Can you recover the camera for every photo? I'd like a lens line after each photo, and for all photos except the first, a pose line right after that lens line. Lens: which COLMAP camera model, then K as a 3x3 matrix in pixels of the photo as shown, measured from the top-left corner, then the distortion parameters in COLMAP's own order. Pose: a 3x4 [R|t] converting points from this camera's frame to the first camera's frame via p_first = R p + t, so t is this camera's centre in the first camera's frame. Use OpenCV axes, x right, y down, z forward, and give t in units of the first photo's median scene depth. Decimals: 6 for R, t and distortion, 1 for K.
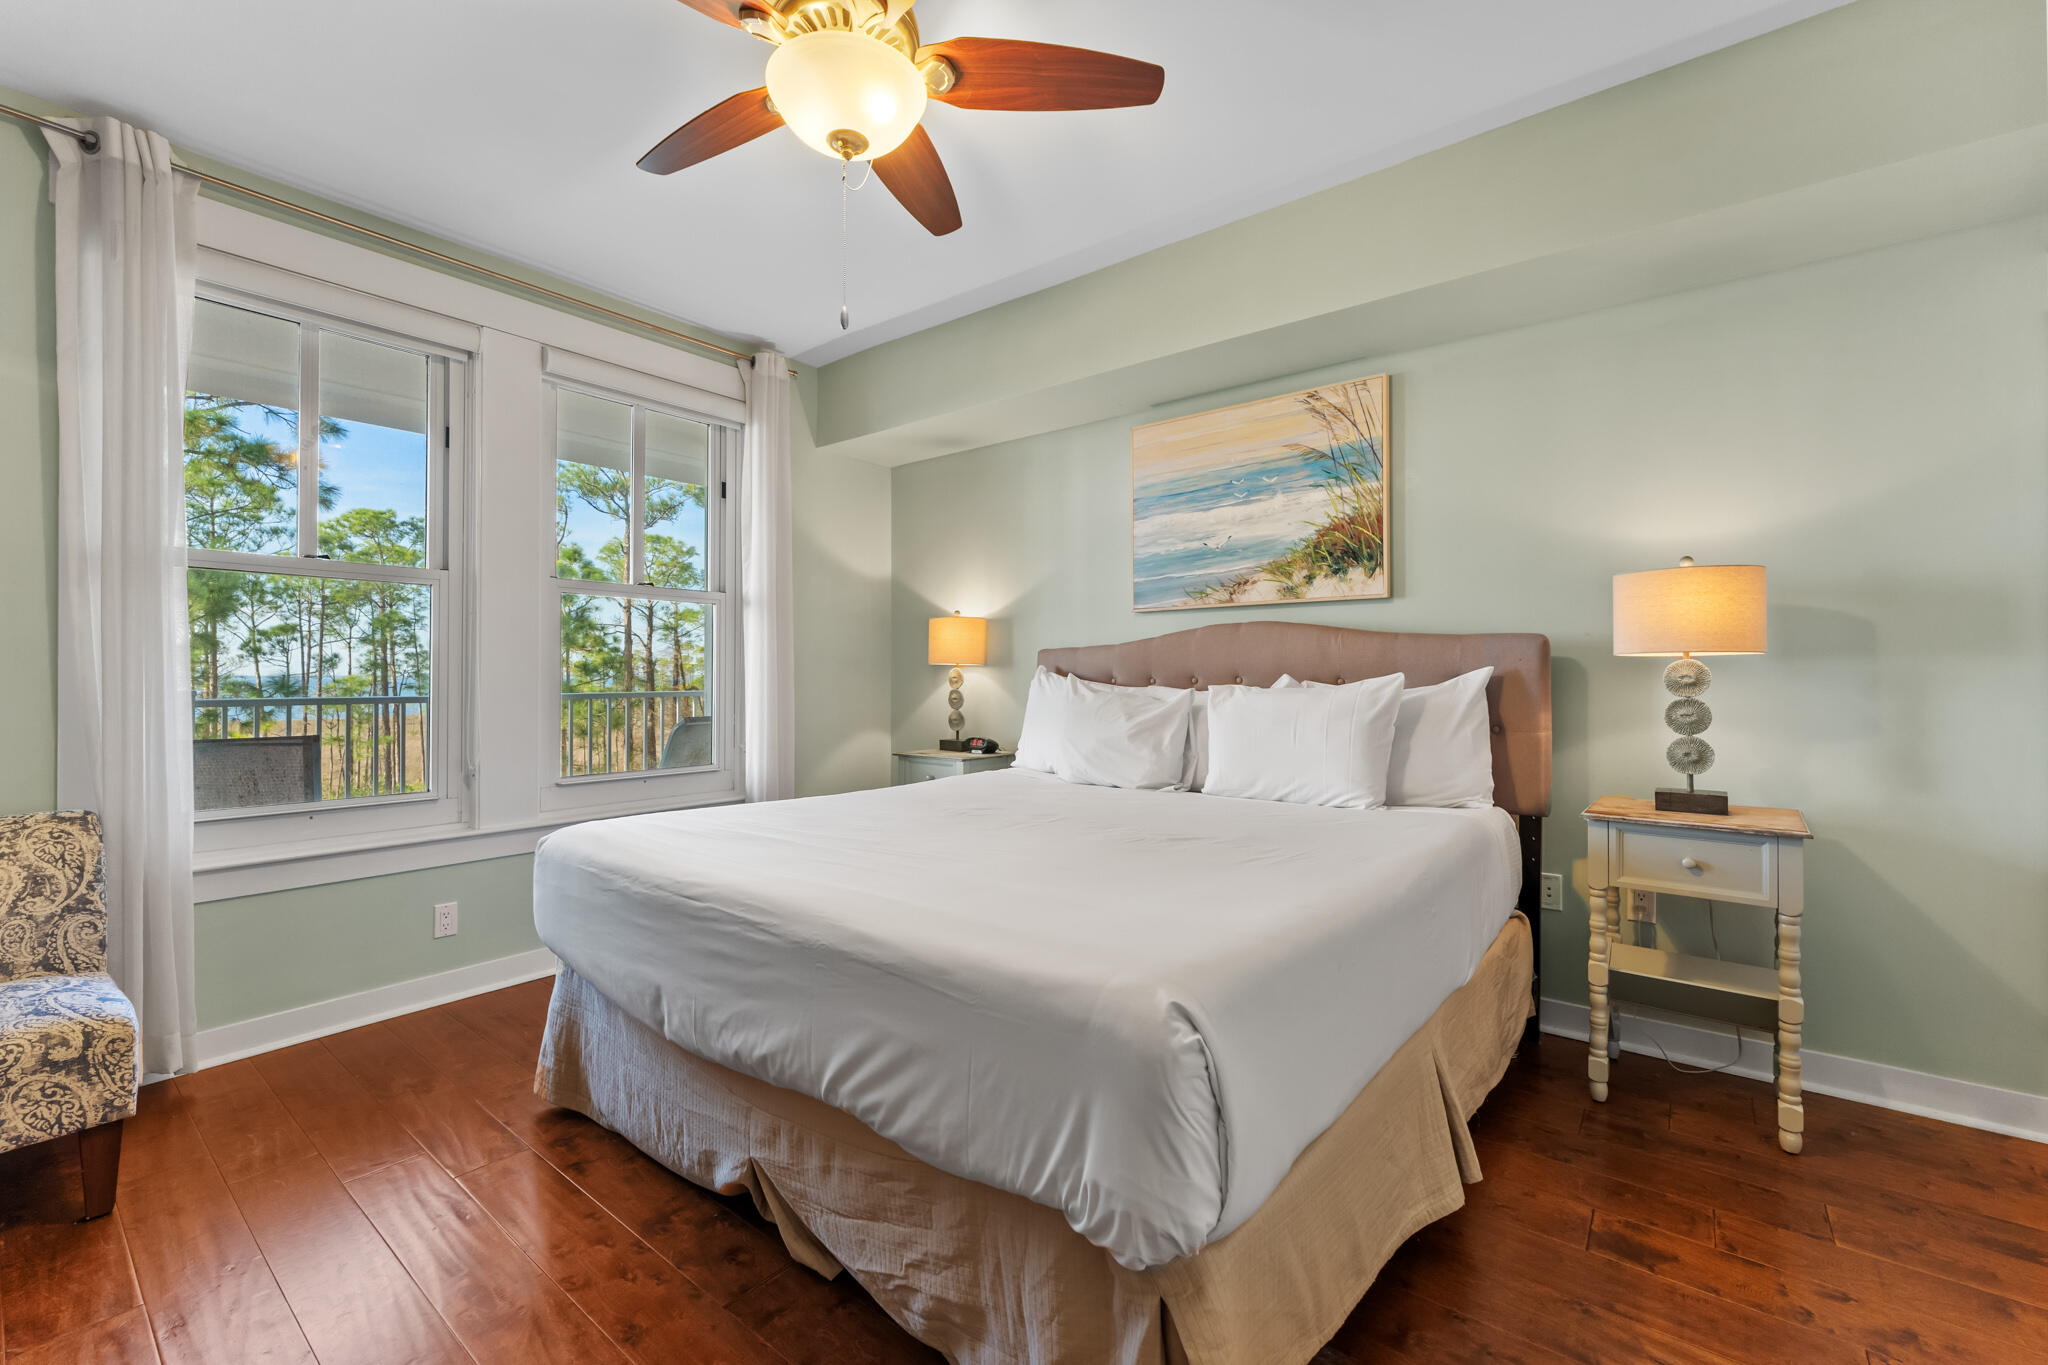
lens RADIAL K [[828.0, 0, 1026.7], [0, 828.0, 679.2], [0, 0, 1]] dist [-0.002652, -0.000676]
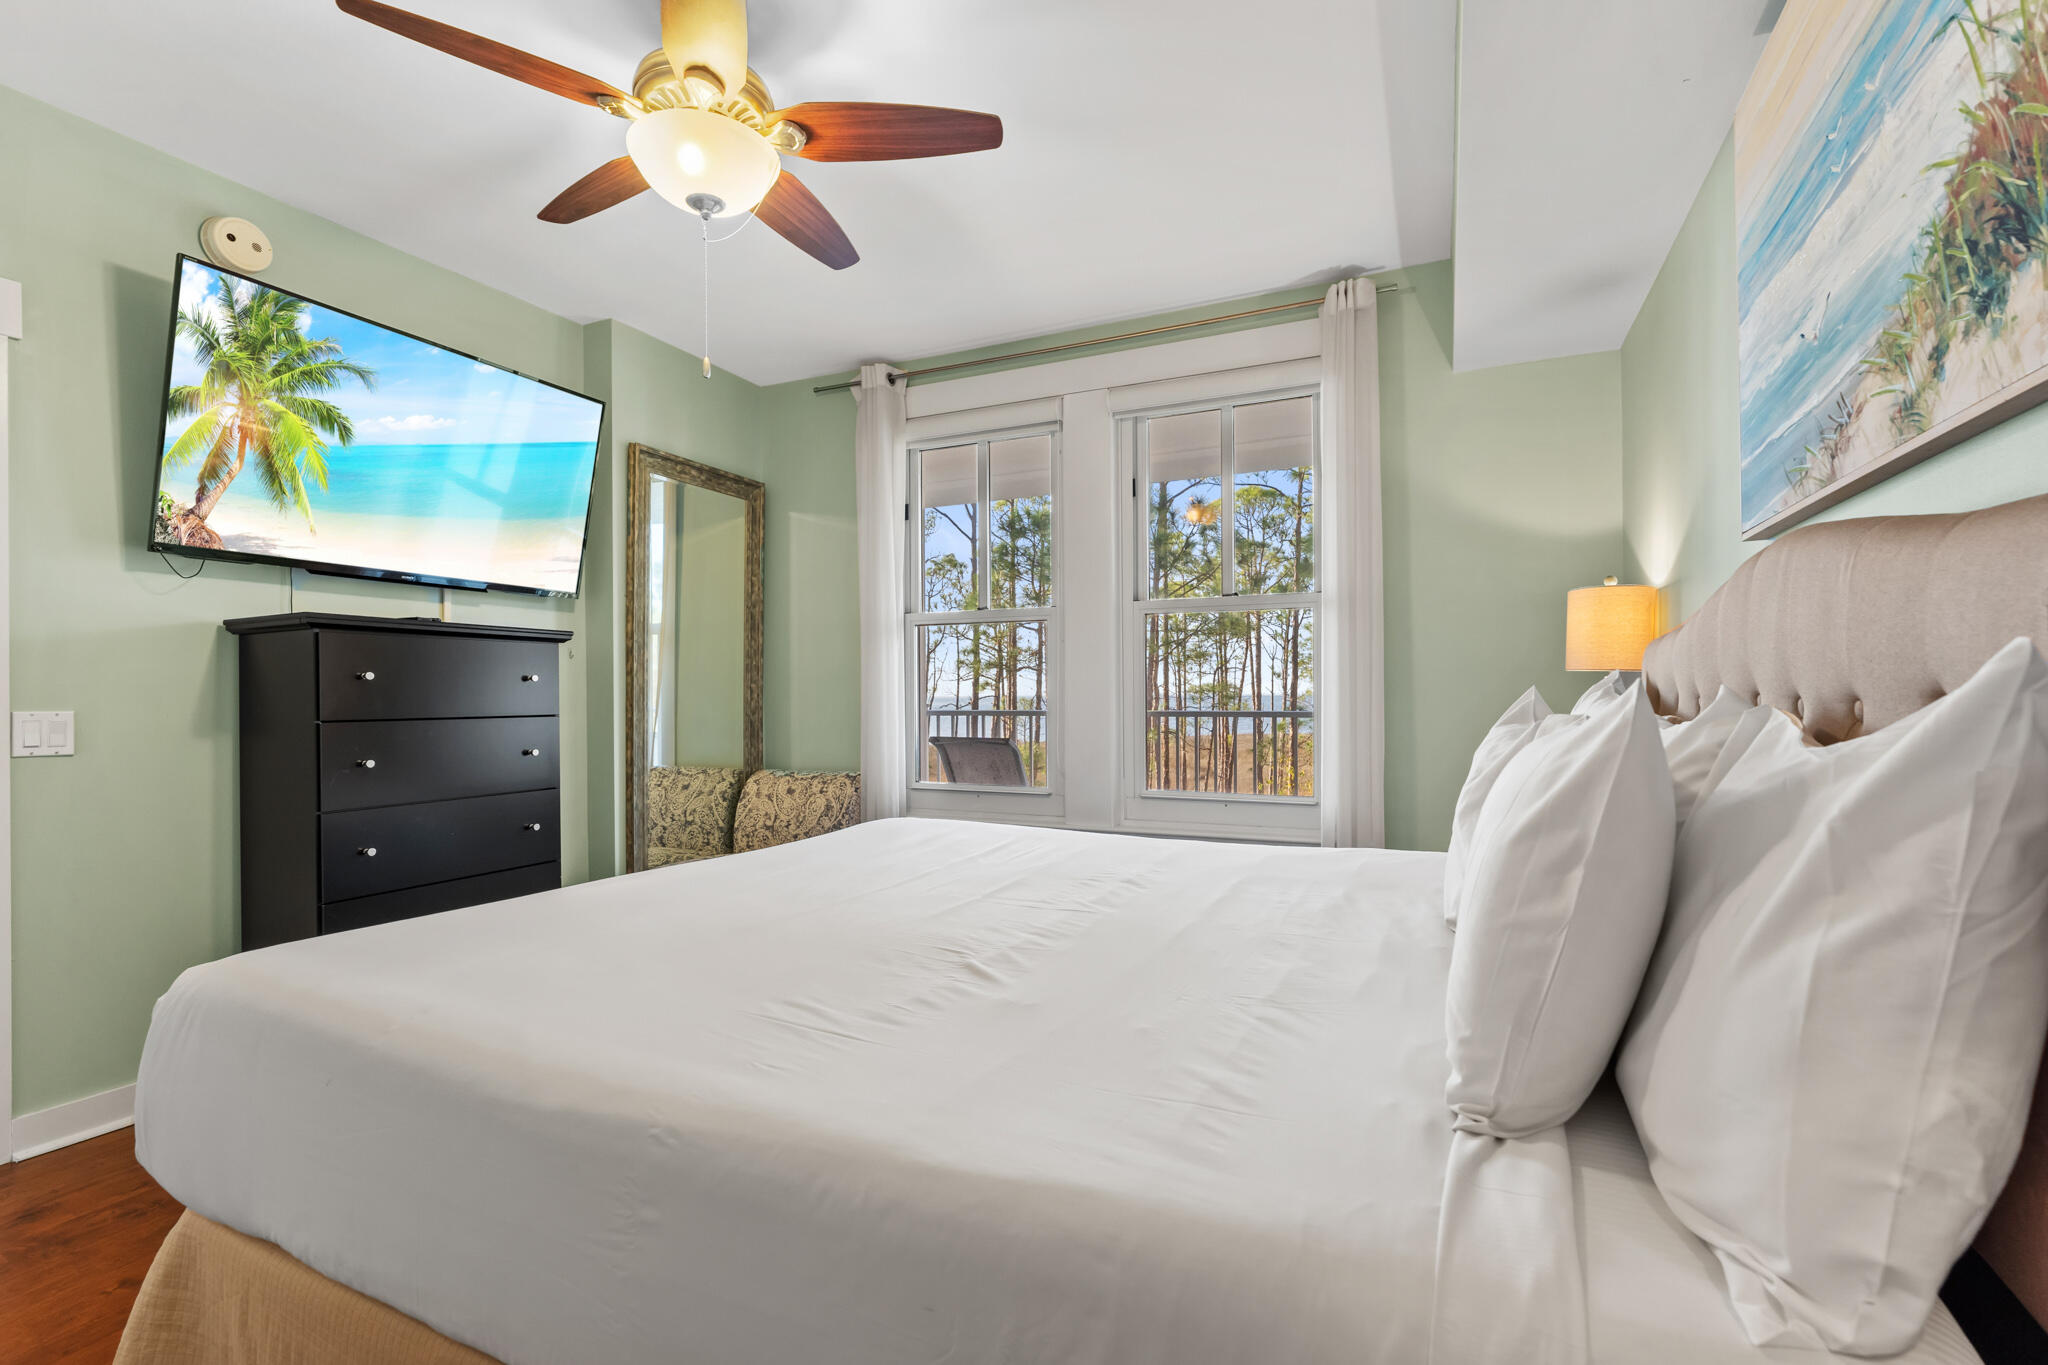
lens RADIAL K [[934.4, 0, 1028.5], [0, 934.4, 695.1], [0, 0, 1]] dist [-0.004917, 0.000063]
pose [[0.234041, -0.000374, -0.972227, 0.580242], [0.002708, 0.999996, 0.000267, -0.002409], [0.972223, -0.002695, 0.234041, 0.602539]]
